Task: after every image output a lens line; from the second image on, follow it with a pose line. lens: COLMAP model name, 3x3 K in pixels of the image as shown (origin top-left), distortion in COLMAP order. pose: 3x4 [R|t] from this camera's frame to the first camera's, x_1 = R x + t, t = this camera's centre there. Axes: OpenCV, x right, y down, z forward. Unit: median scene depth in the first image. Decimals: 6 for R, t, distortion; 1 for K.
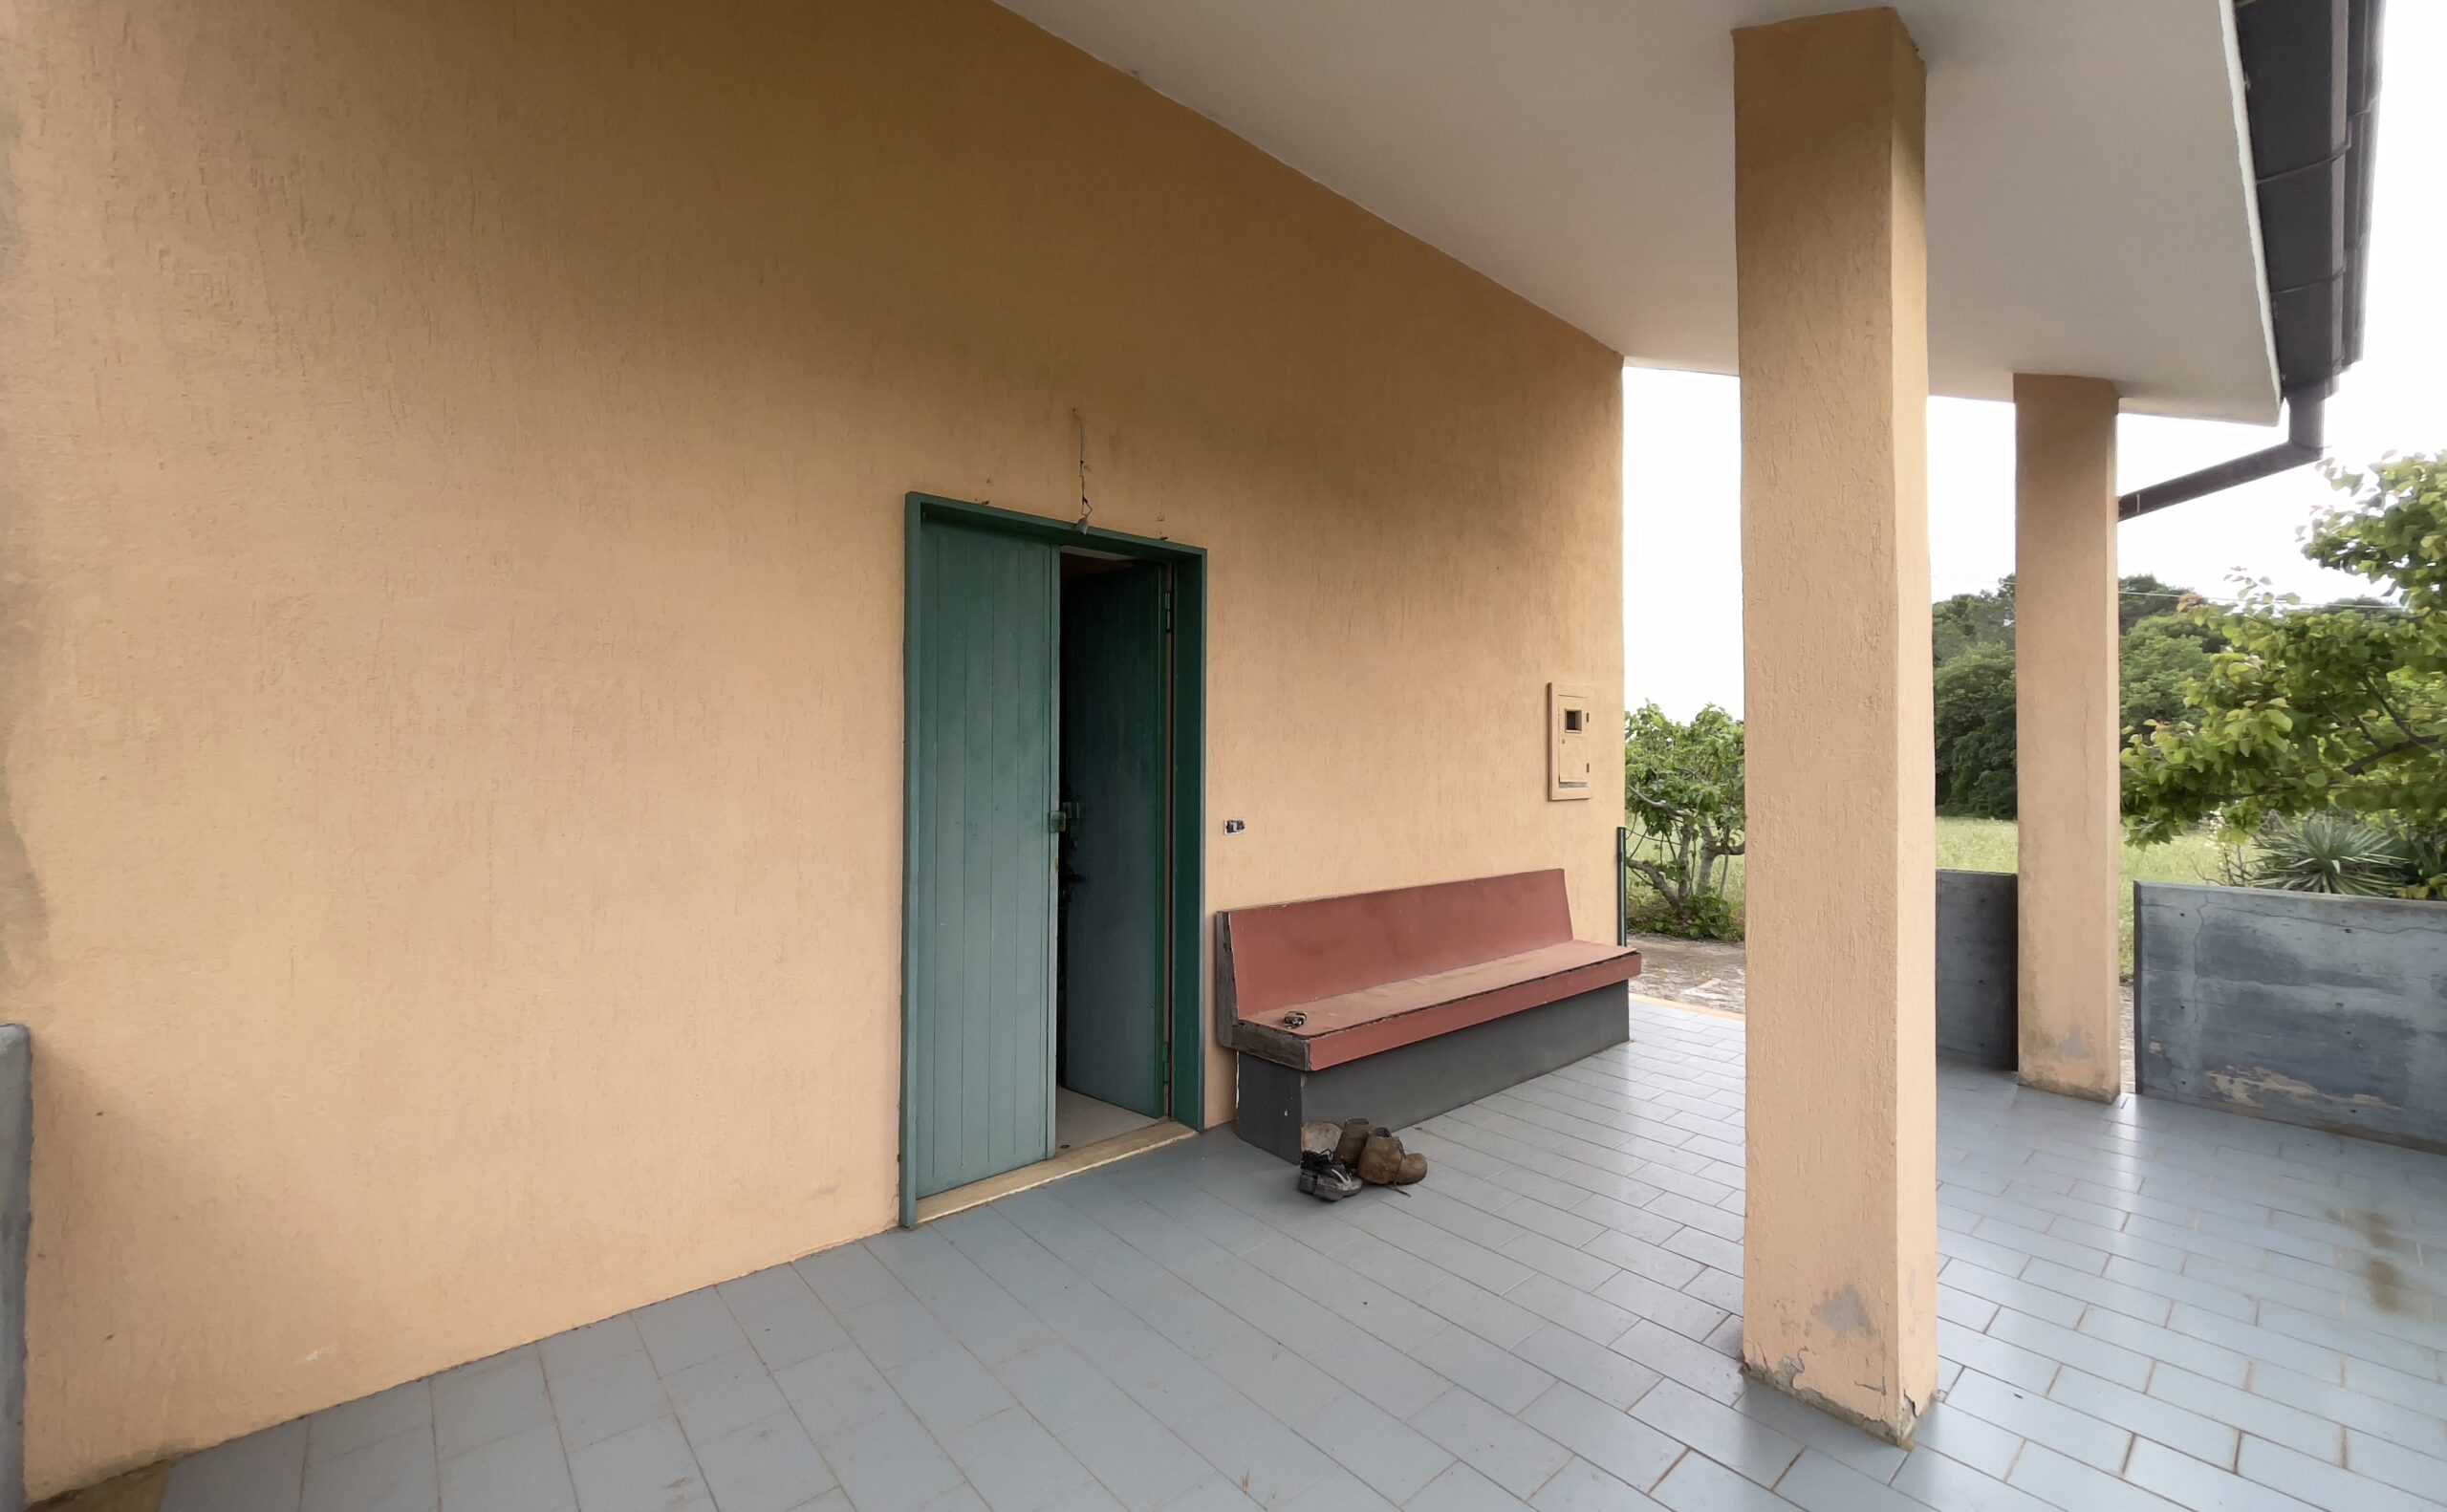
lens RADIAL K [[971.9, 0, 1217.9], [0, 971.9, 757.5], [0, 0, 1]] dist [-0.009963, 0.009998]
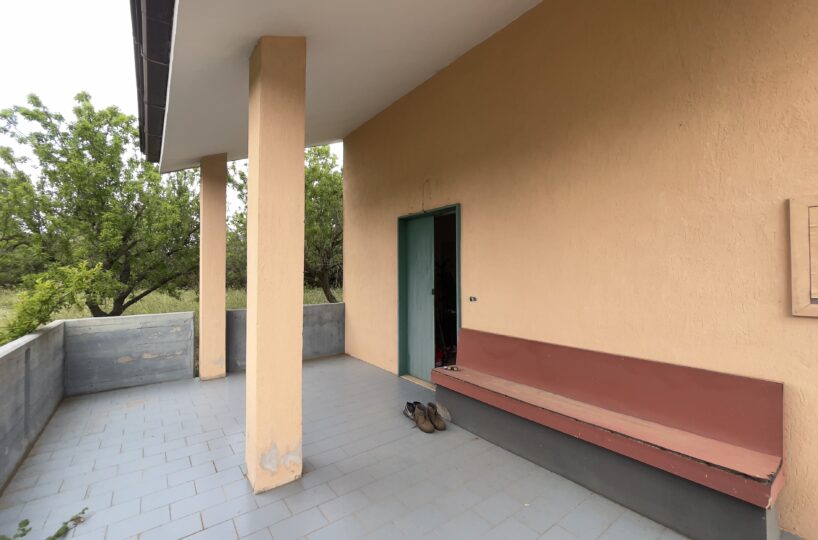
lens RADIAL K [[355.2, 0, 409.0], [0, 355.2, 270.0], [0, 0, 1]] dist [0.000983, 0.000310]
pose [[-0.073218, -0.010775, -0.997258, 1.068696], [0.007189, 0.999910, -0.011331, -0.001824], [0.997290, -0.007999, -0.073134, 0.921022]]
